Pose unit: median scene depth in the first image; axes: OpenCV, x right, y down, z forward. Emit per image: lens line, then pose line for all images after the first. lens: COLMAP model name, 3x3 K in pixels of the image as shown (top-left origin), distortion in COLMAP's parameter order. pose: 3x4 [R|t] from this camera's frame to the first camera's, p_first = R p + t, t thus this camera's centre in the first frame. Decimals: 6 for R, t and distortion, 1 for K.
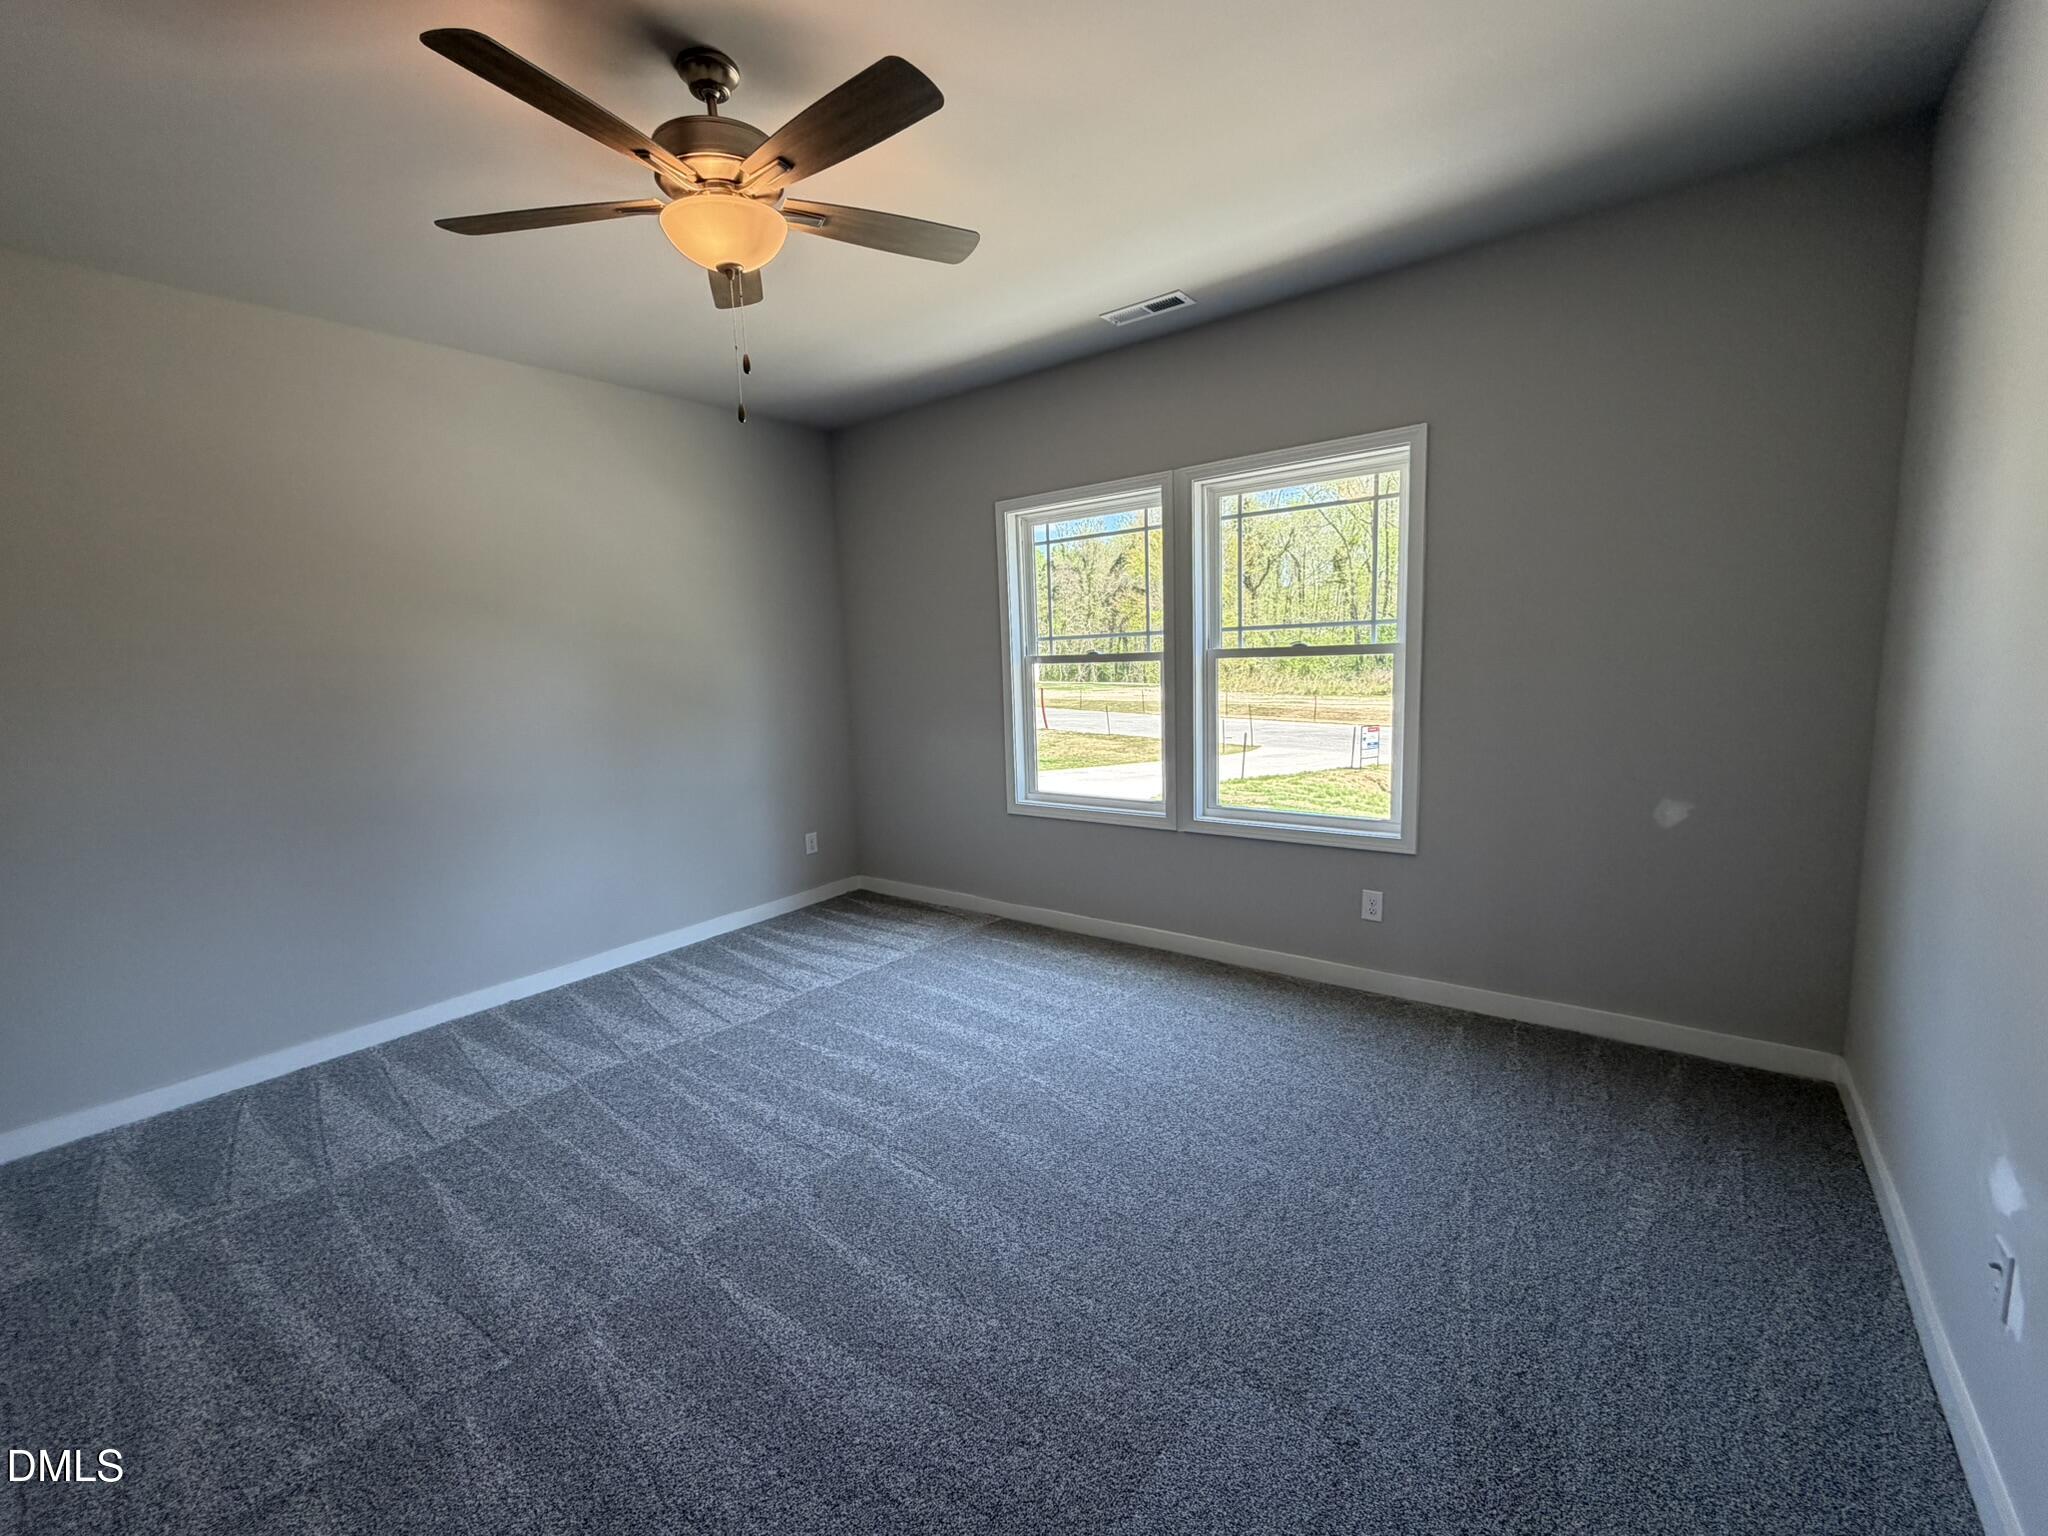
lens RADIAL K [[845.7, 0, 1024.0], [0, 845.7, 768.0], [0, 0, 1]] dist [-0.021594, 0.000038]
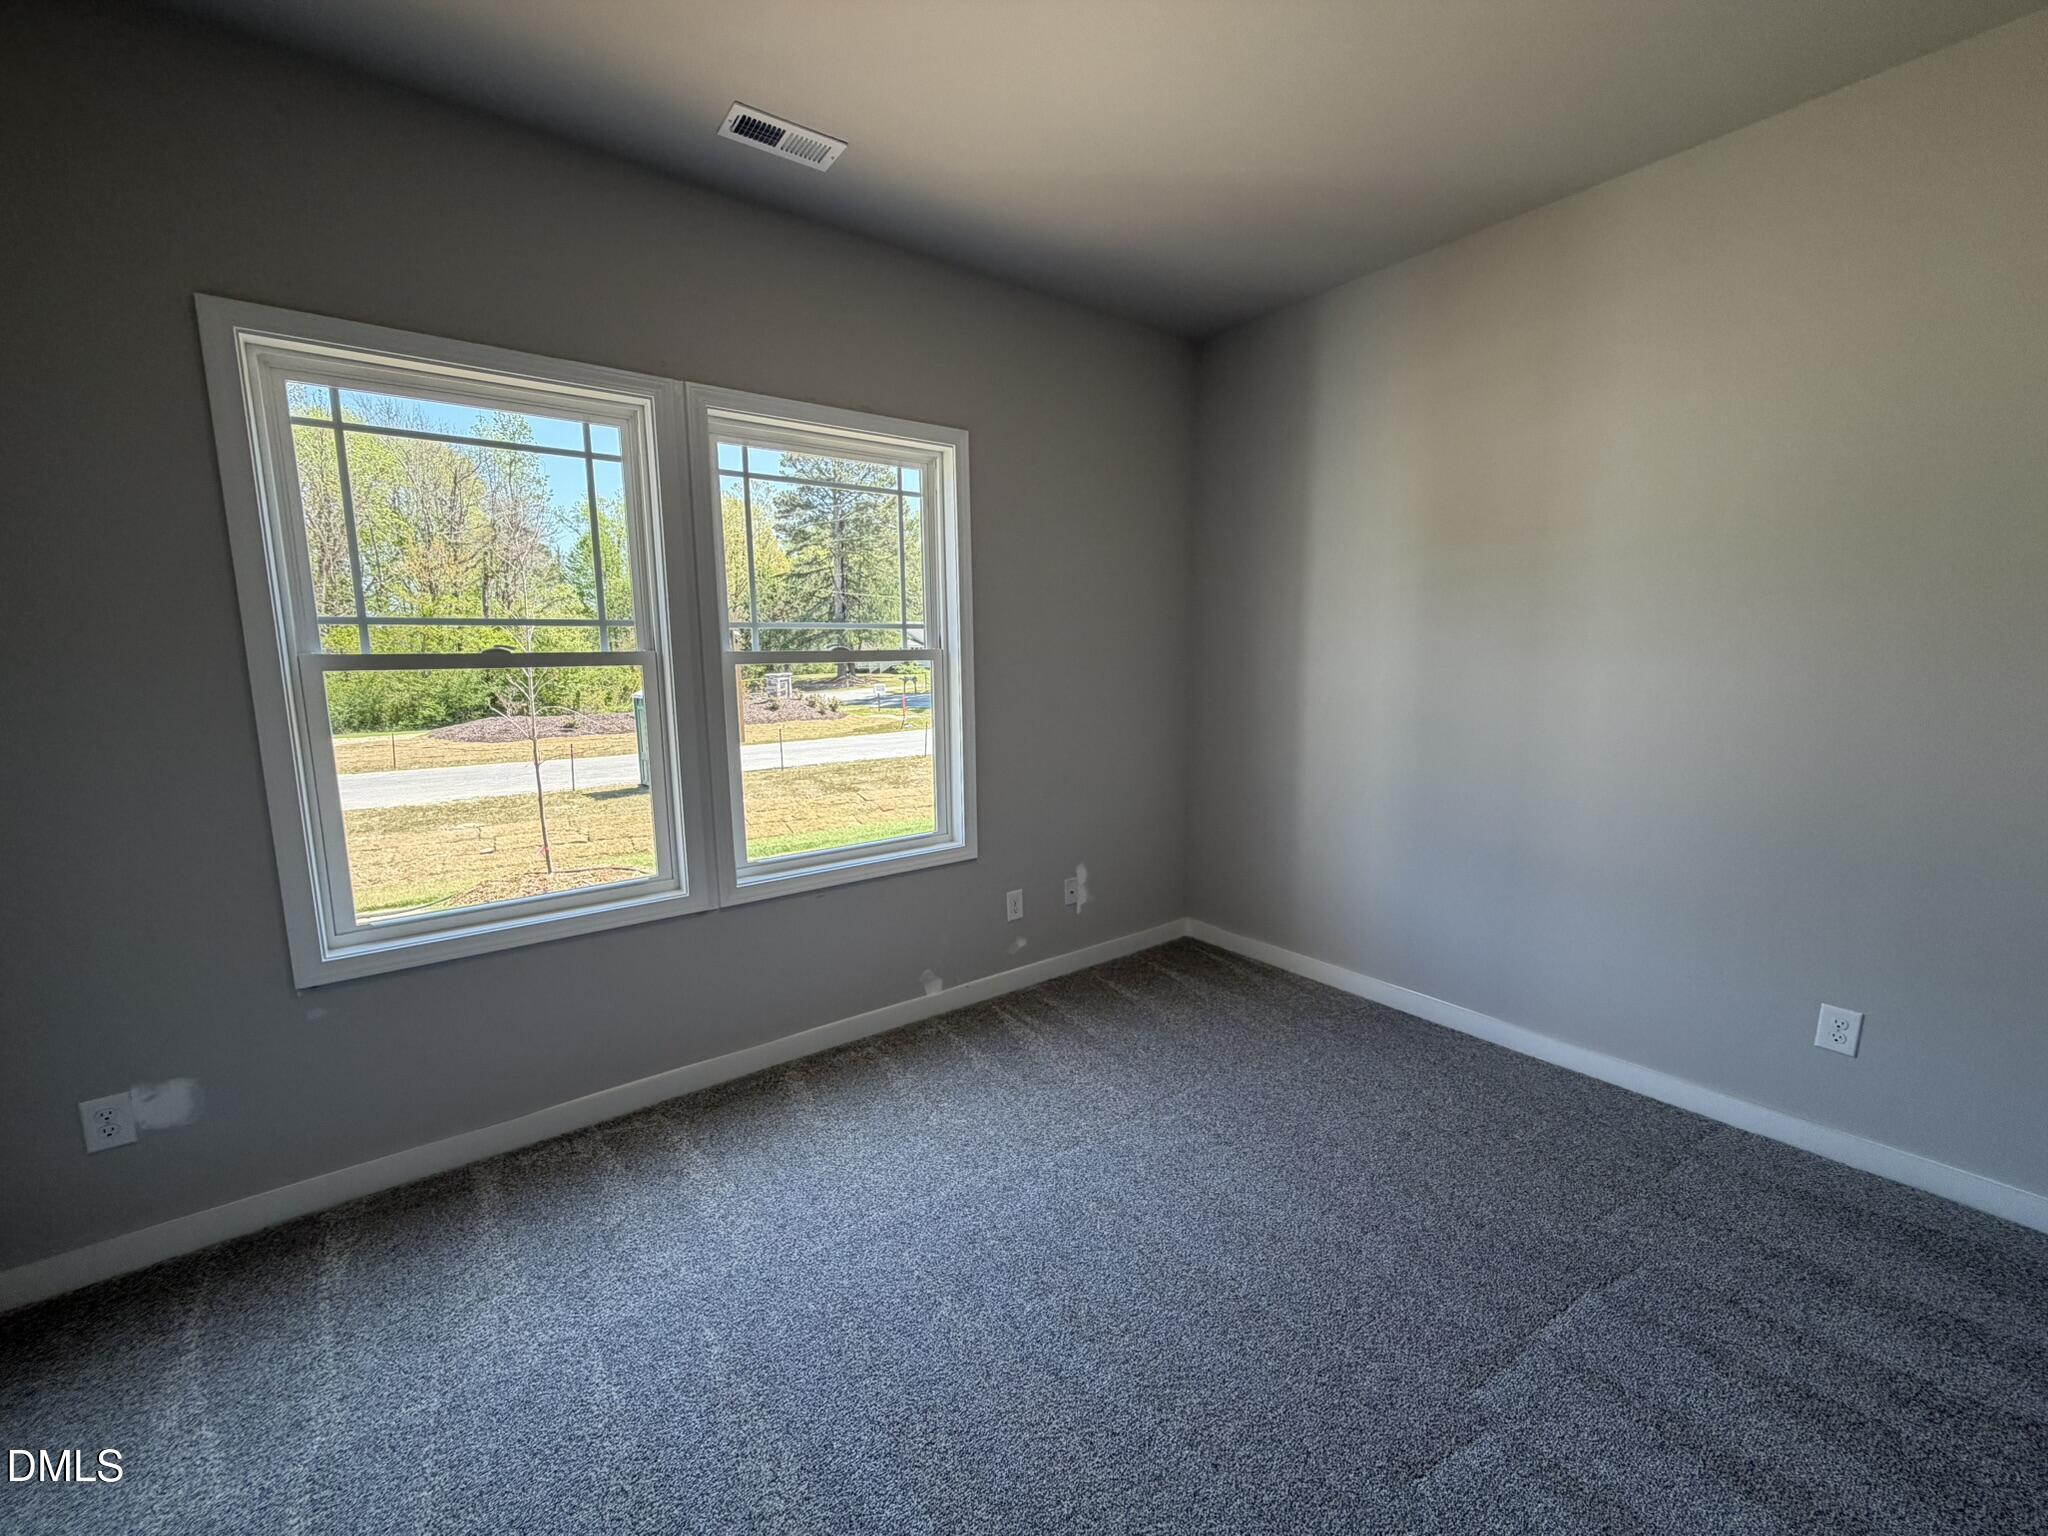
lens RADIAL K [[853.2, 0, 1024.0], [0, 853.2, 768.0], [0, 0, 1]] dist [0.022117, -0.000335]
pose [[0.262310, -0.100112, 0.959777, -0.412472], [0.126679, 0.989569, 0.068598, -0.056834], [-0.956633, 0.103590, 0.272255, 0.544753]]
